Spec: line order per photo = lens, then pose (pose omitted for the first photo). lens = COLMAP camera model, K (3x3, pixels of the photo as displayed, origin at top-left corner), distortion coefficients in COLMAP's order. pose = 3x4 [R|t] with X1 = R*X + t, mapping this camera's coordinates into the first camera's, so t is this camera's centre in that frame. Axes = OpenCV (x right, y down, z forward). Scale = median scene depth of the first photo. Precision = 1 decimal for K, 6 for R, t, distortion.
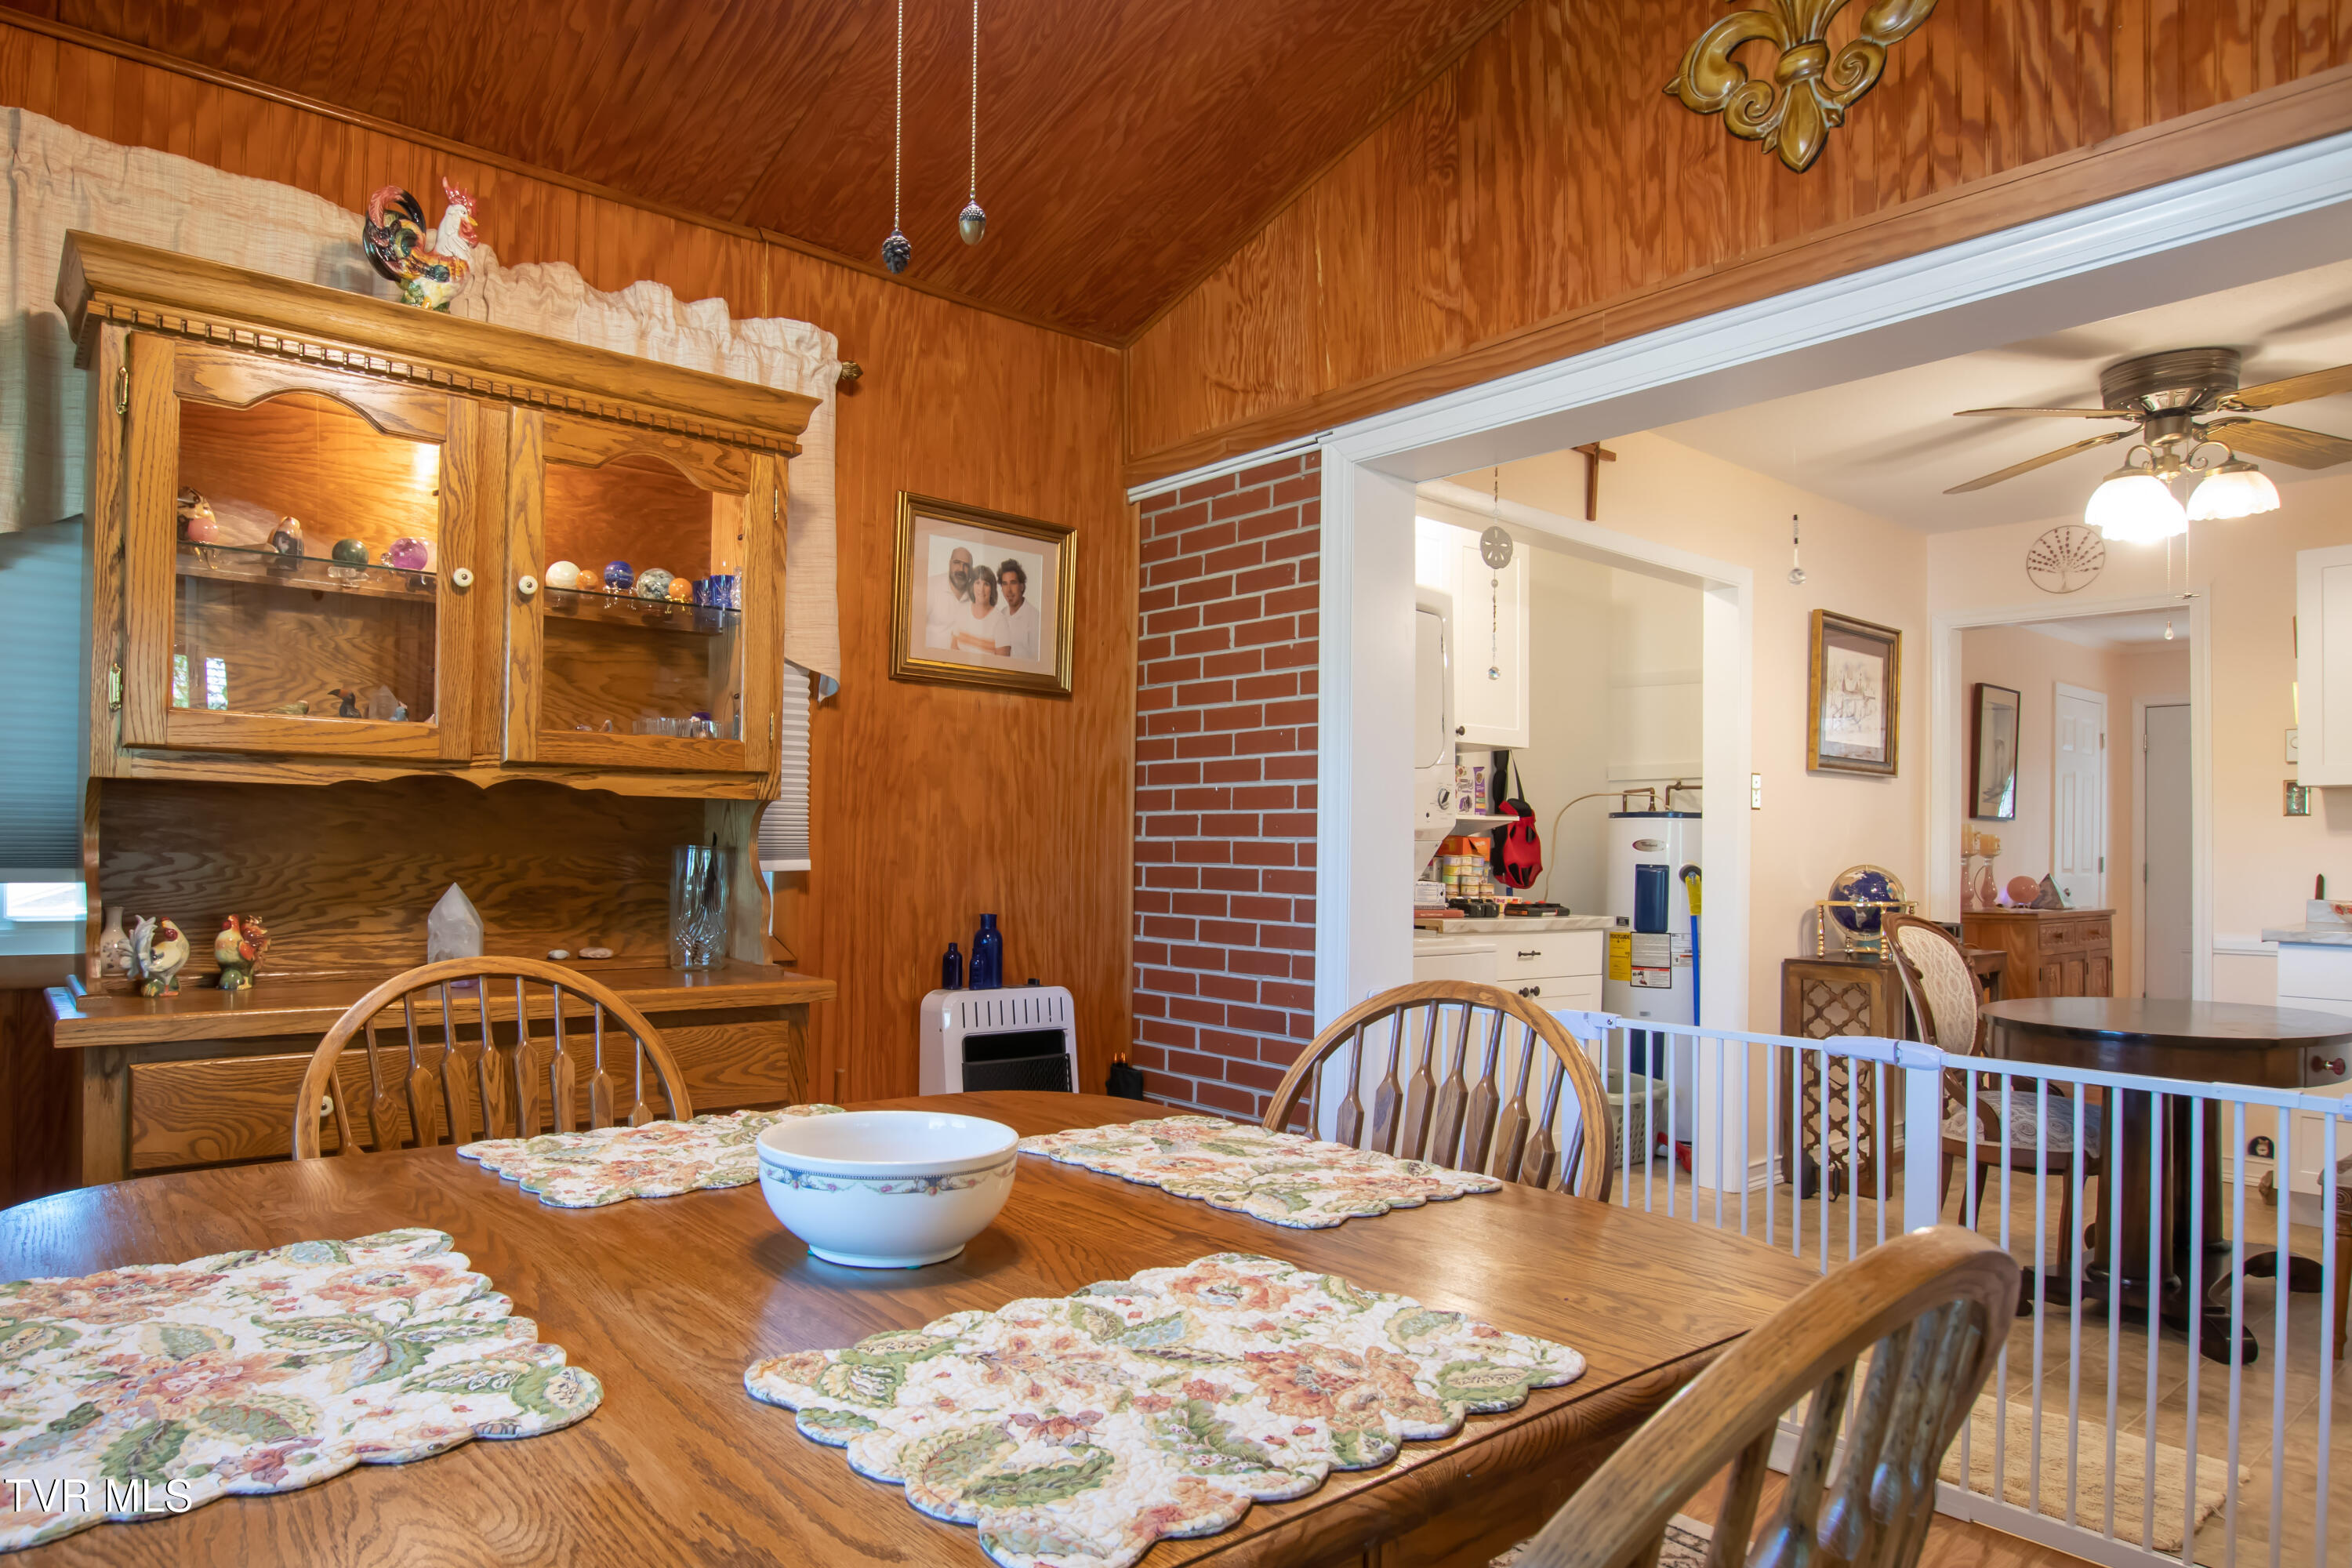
lens RADIAL K [[1385.8, 0, 1047.0], [0, 1385.8, 842.0], [0, 0, 1]] dist [-0.018718, -0.002718]
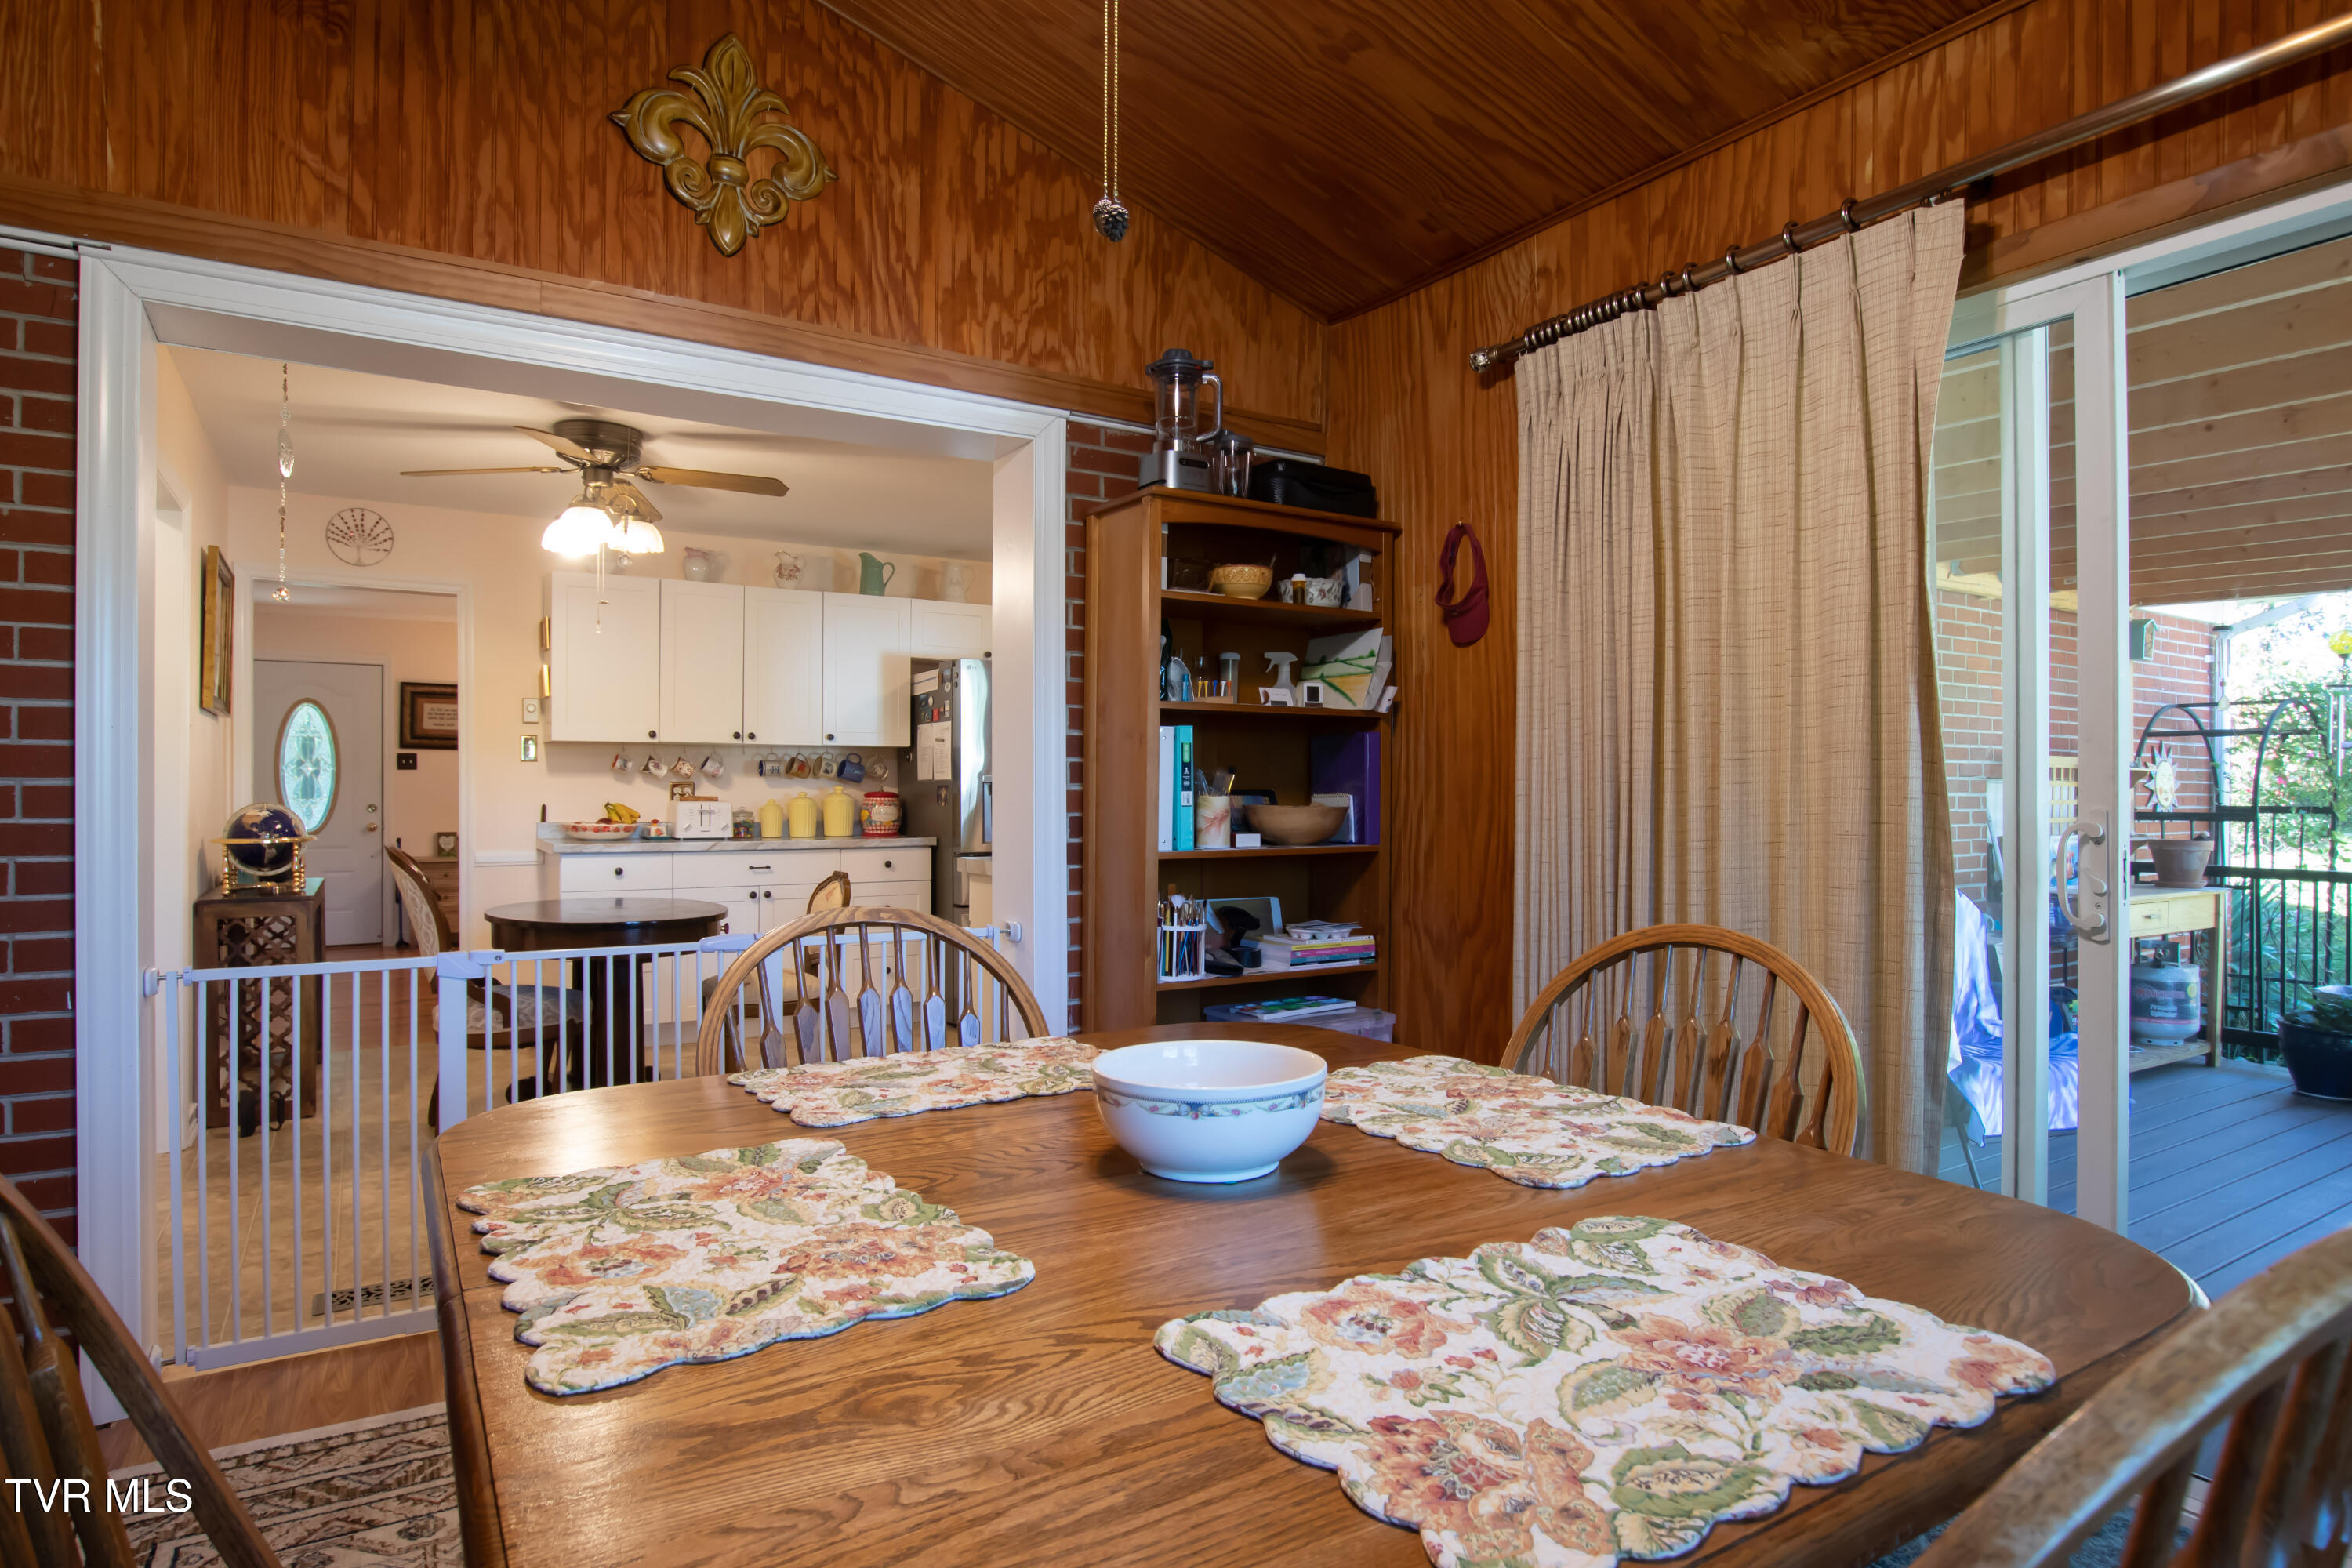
lens RADIAL K [[1269.9, 0, 1164.2], [0, 1269.9, 795.2], [0, 0, 1]] dist [-0.017273, -0.002881]
pose [[0.105014, -0.011269, 0.994407, -0.517819], [-0.004826, 0.999918, 0.011841, -0.006457], [-0.994459, -0.006042, 0.104951, 0.428466]]
